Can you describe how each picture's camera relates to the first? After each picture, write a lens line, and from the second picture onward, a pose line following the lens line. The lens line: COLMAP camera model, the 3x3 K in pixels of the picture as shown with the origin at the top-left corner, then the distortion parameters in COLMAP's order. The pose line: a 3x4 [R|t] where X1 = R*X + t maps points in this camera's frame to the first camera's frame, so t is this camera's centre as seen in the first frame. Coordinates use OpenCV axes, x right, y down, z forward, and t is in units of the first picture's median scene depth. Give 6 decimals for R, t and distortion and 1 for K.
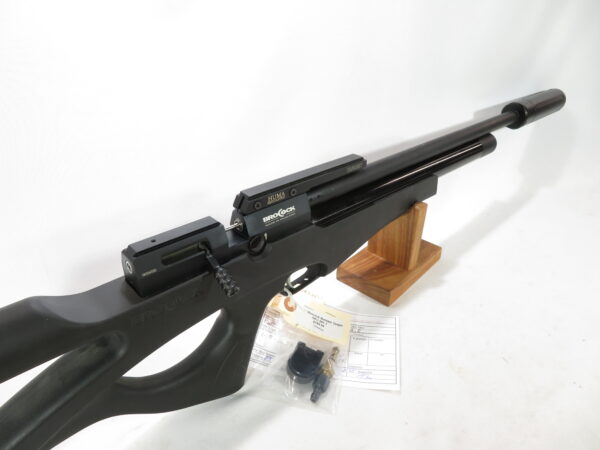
lens RADIAL K [[456.5, 0, 300.0], [0, 456.5, 225.0], [0, 0, 1]] dist [-0.006752, -0.003601]
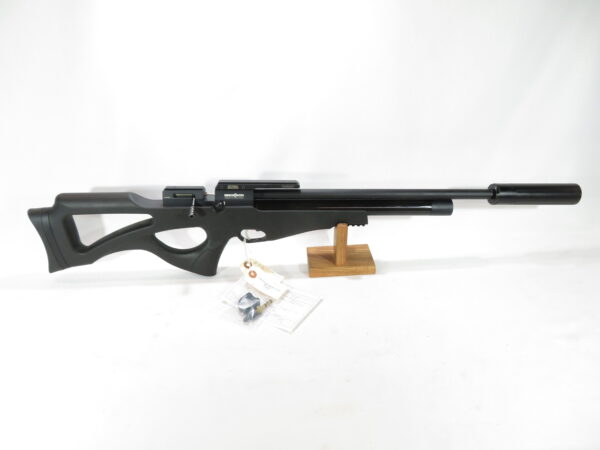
lens RADIAL K [[456.5, 0, 300.0], [0, 456.5, 225.0], [0, 0, 1]] dist [-0.006752, -0.003601]
pose [[0.784633, 0.286972, -0.549544, 1.375388], [-0.315995, 0.947752, 0.043742, -0.081258], [0.533384, 0.139332, 0.834319, -0.578634]]
